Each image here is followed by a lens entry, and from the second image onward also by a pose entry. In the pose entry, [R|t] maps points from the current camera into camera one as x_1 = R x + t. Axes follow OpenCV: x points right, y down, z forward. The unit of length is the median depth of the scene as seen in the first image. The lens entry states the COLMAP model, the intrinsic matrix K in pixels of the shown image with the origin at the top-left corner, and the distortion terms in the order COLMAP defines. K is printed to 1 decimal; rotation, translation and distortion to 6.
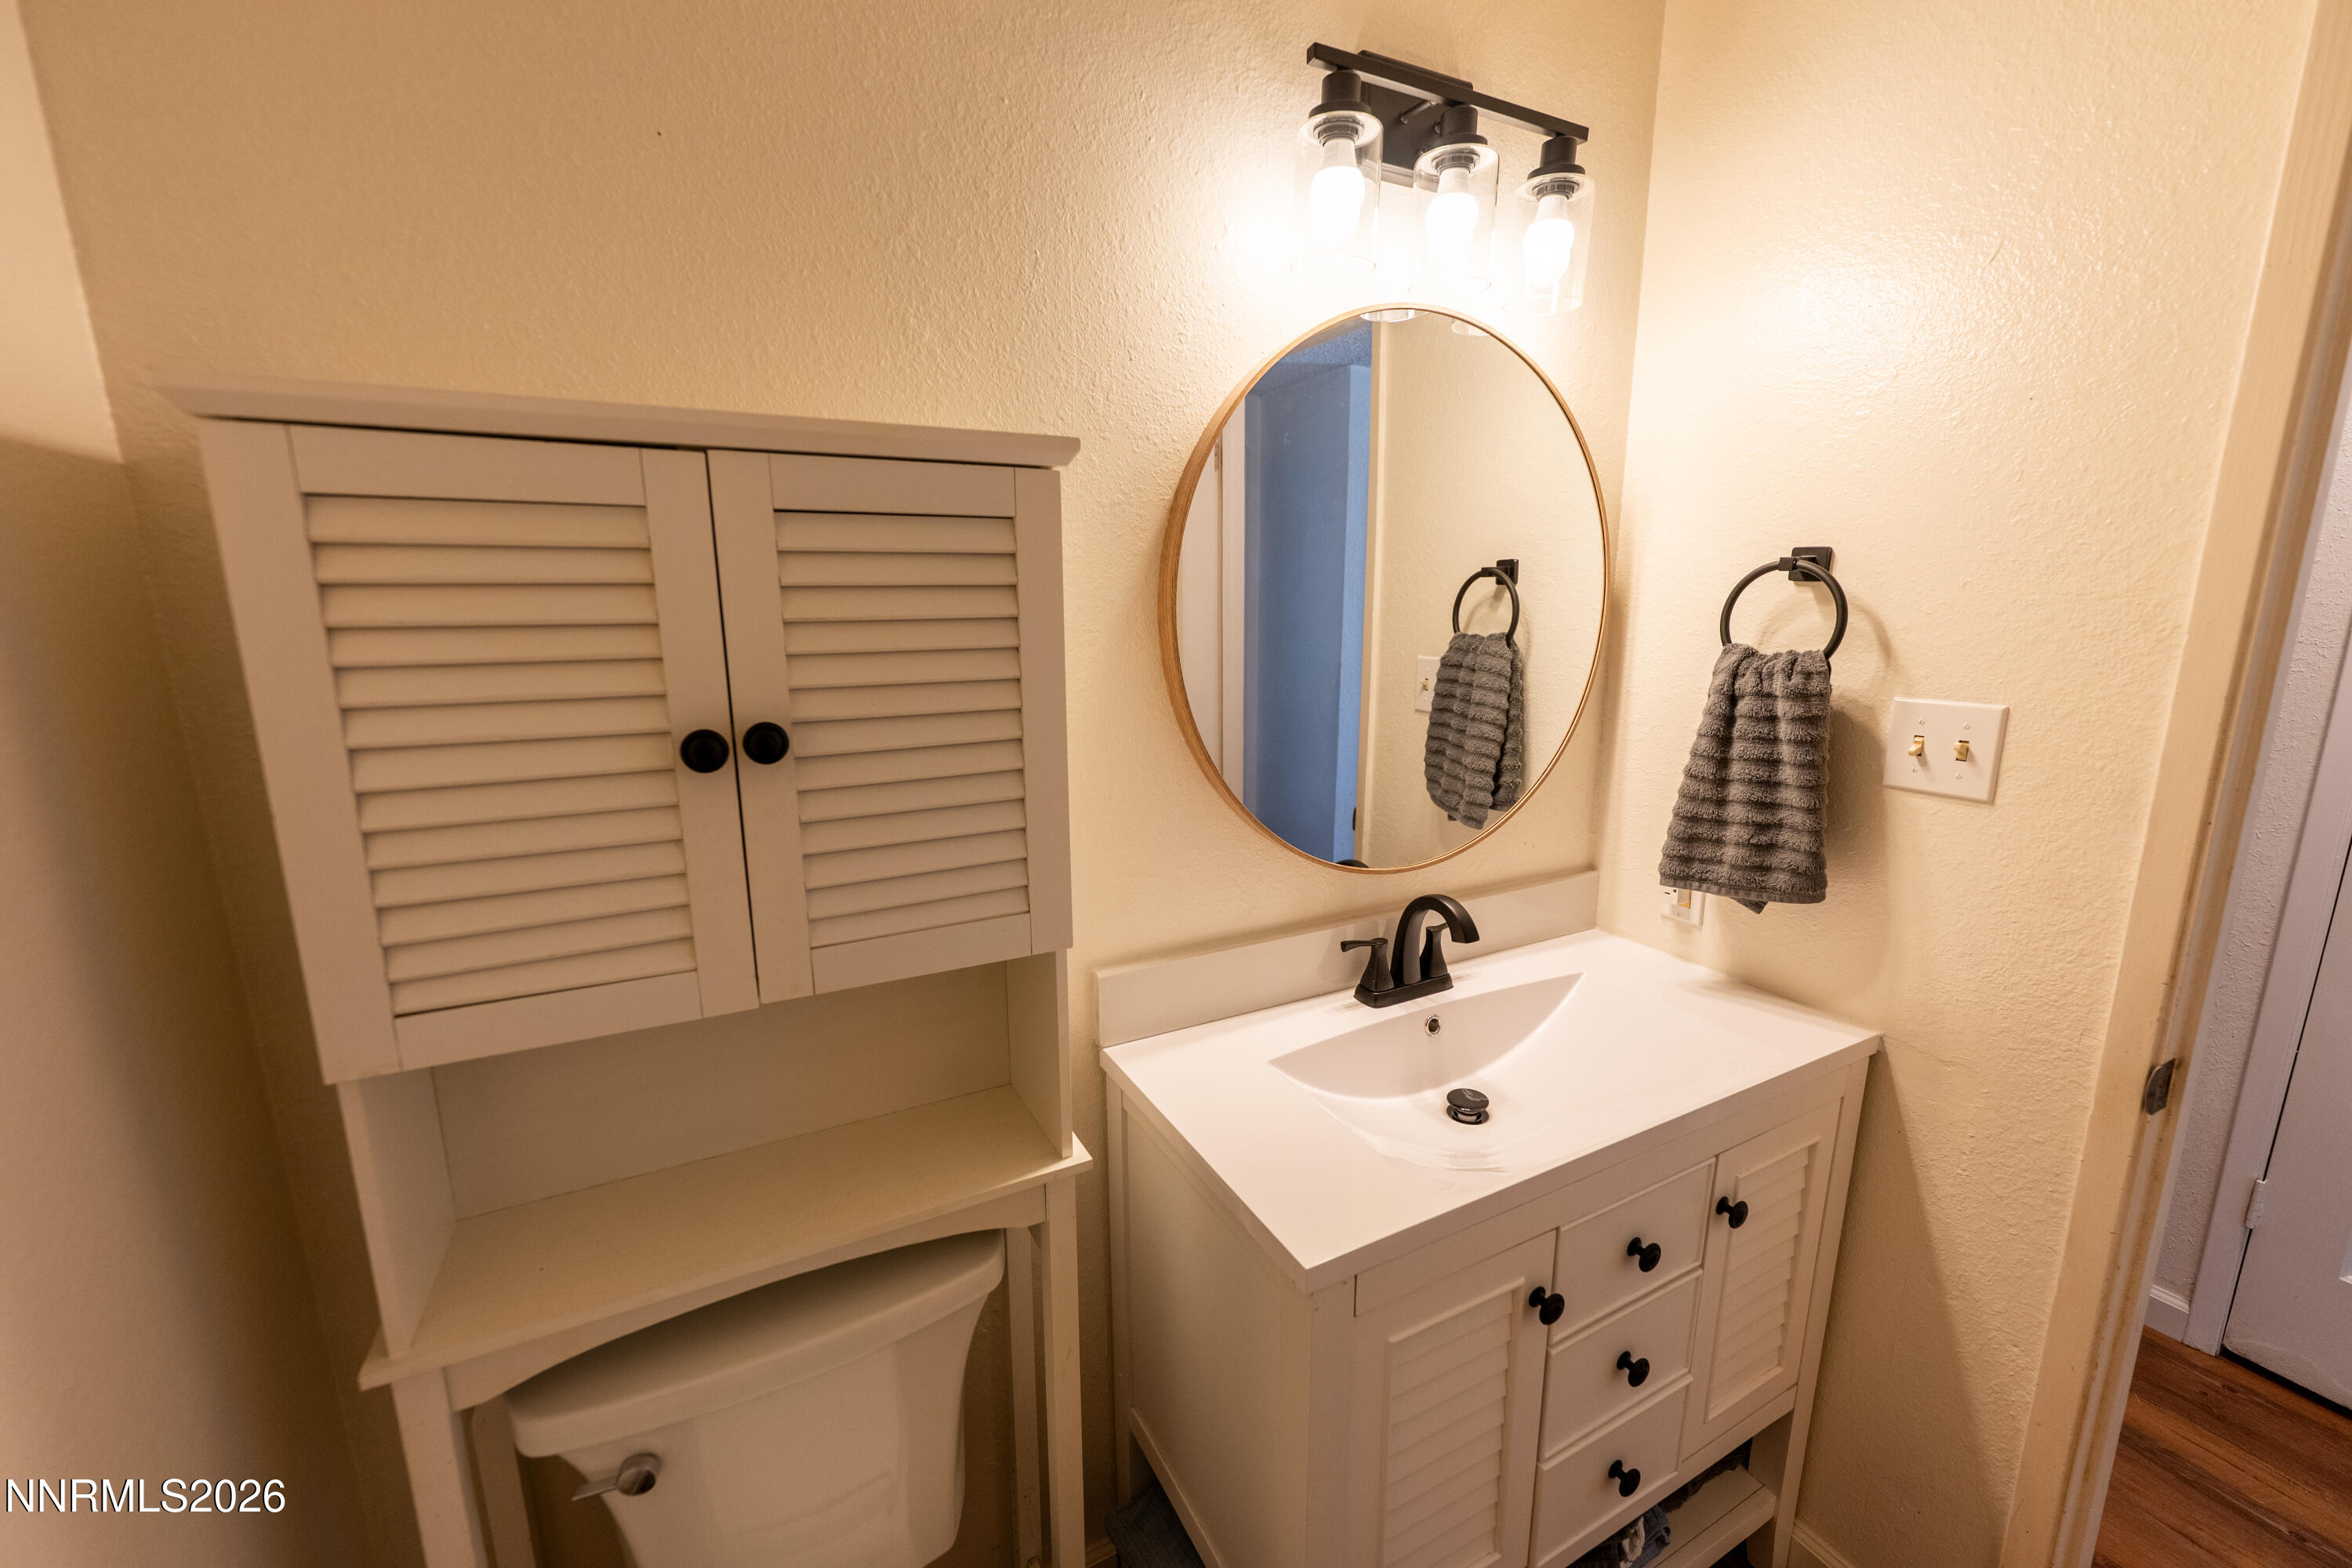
lens RADIAL K [[931.6, 0, 1169.1], [0, 931.6, 785.4], [0, 0, 1]] dist [0.000023, 0.000585]
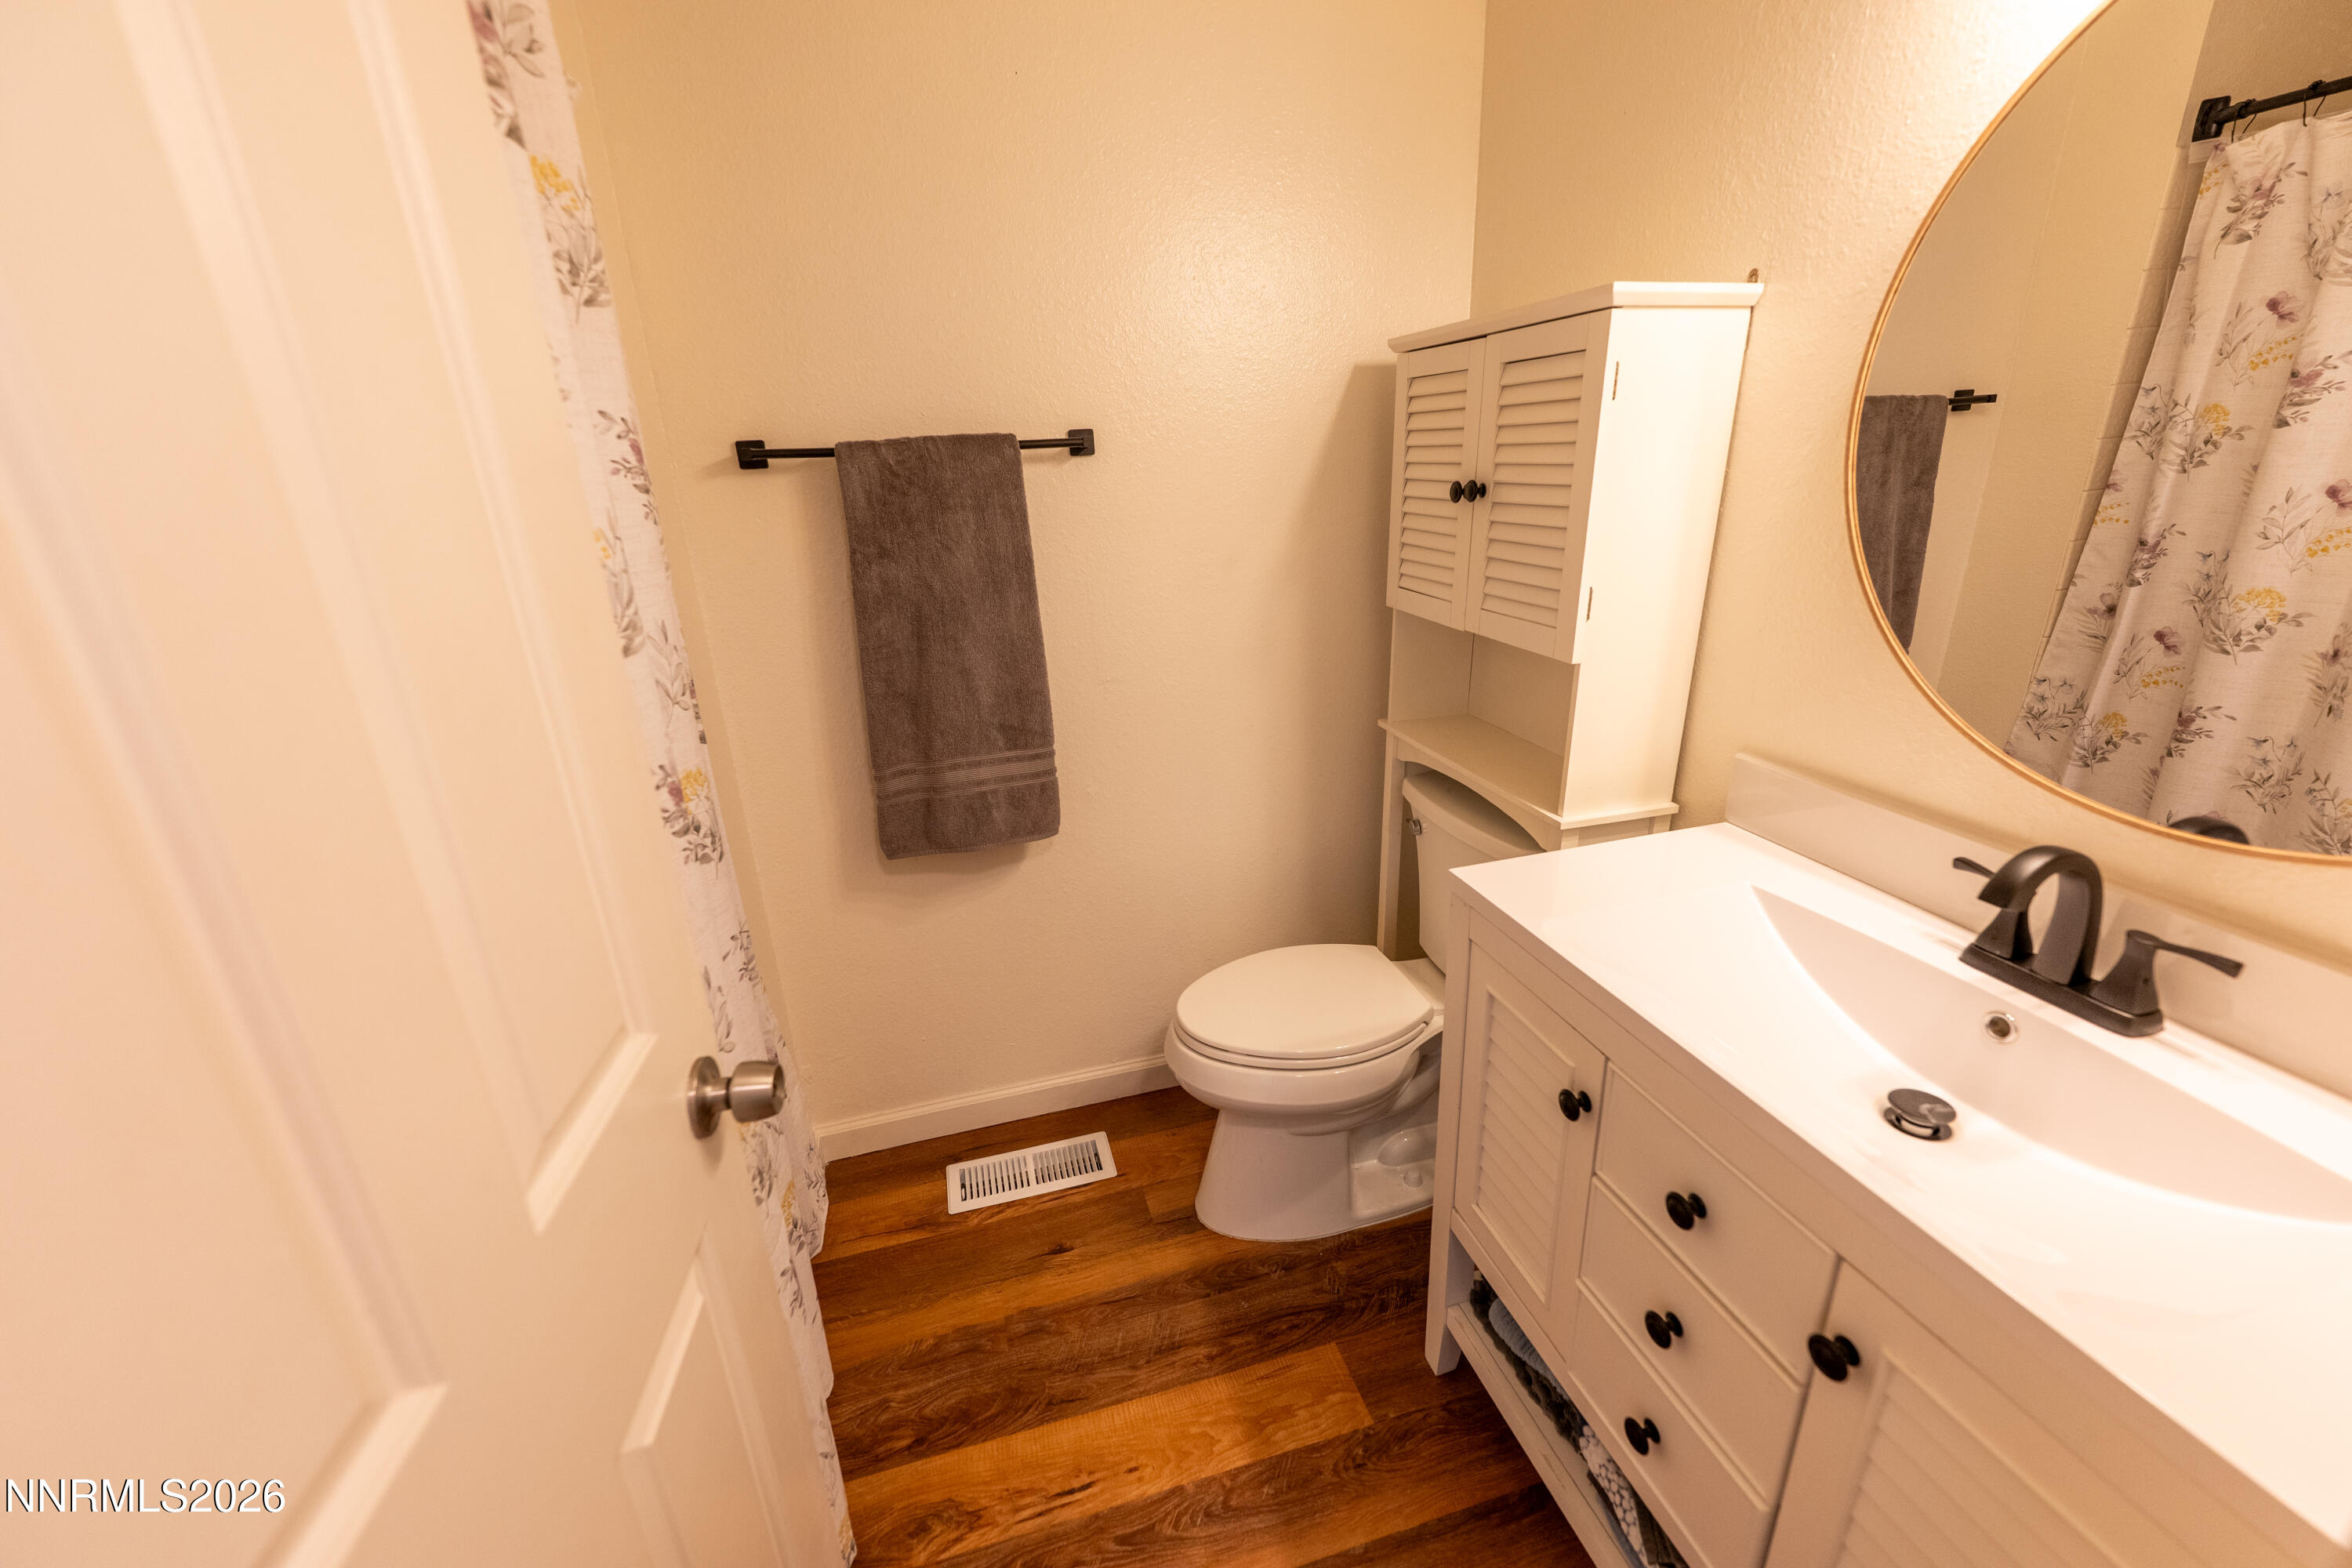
lens RADIAL K [[931.6, 0, 1171.9], [0, 931.6, 783.1], [0, 0, 1]] dist [0.000023, 0.000585]
pose [[-0.217373, 0.347692, -0.912063, 1.566143], [-0.149665, 0.911484, 0.383142, -0.129920], [0.964546, 0.219789, -0.146095, 0.736016]]
